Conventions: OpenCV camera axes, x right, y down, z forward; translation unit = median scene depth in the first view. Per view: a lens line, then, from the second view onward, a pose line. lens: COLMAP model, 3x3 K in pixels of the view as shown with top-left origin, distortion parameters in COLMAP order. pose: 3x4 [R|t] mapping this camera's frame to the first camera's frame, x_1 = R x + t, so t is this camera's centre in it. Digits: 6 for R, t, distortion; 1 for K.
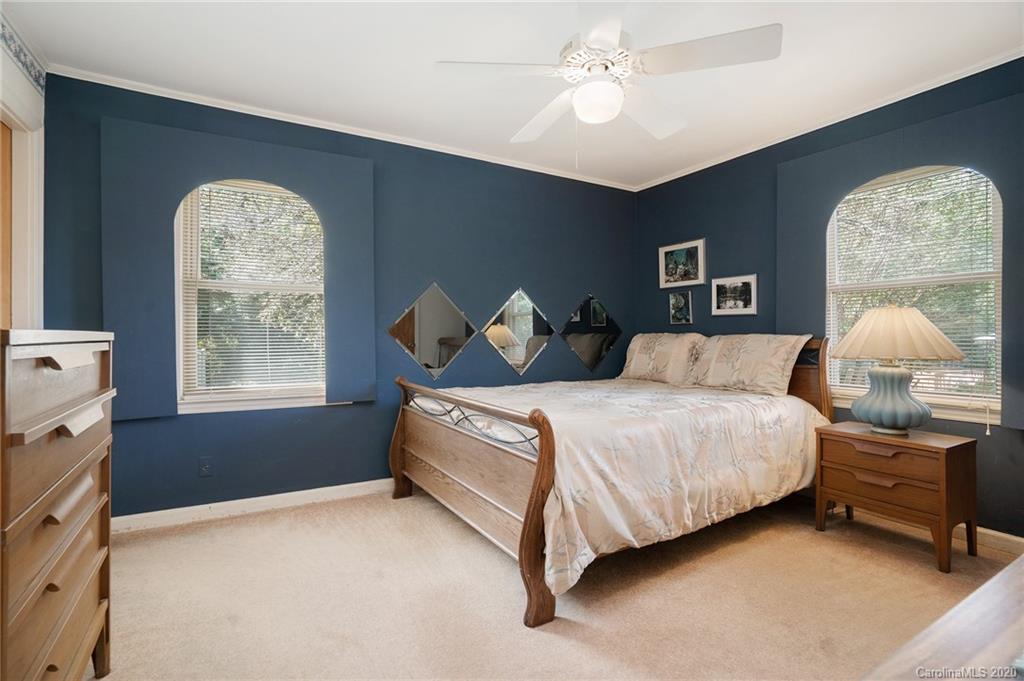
lens RADIAL K [[477.9, 0, 507.2], [0, 477.9, 338.0], [0, 0, 1]] dist [-0.020026, 0.000596]
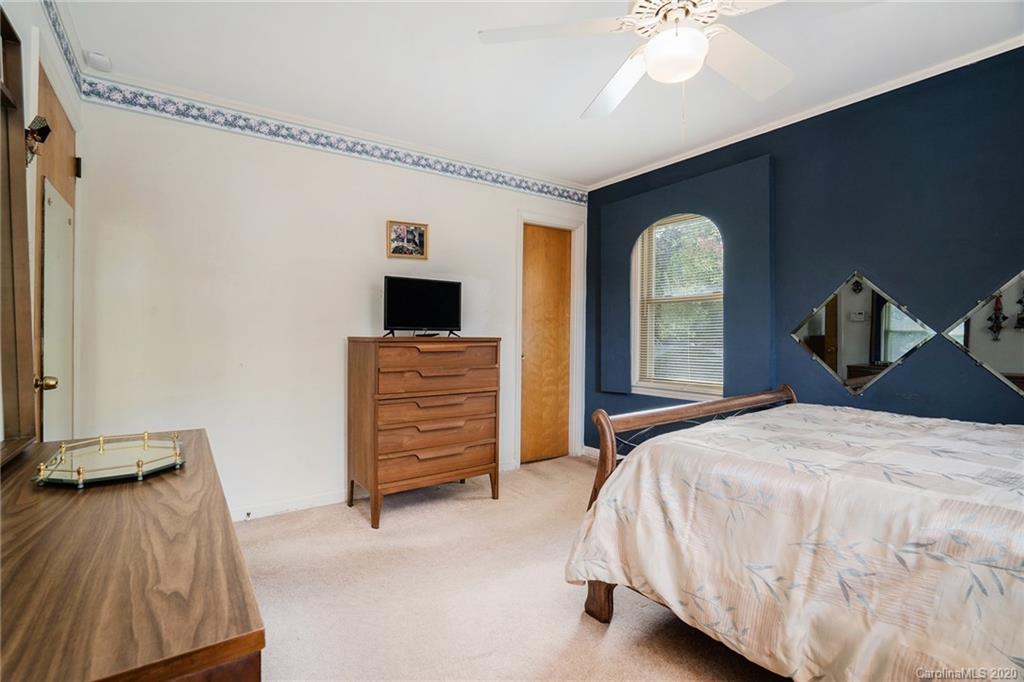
lens RADIAL K [[477.9, 0, 507.2], [0, 477.9, 338.5], [0, 0, 1]] dist [-0.020026, 0.000596]
pose [[0.086018, -0.002852, -0.996290, 0.690862], [-0.002071, 0.999993, -0.003041, -0.002063], [0.996291, 0.002325, 0.086011, 0.455065]]
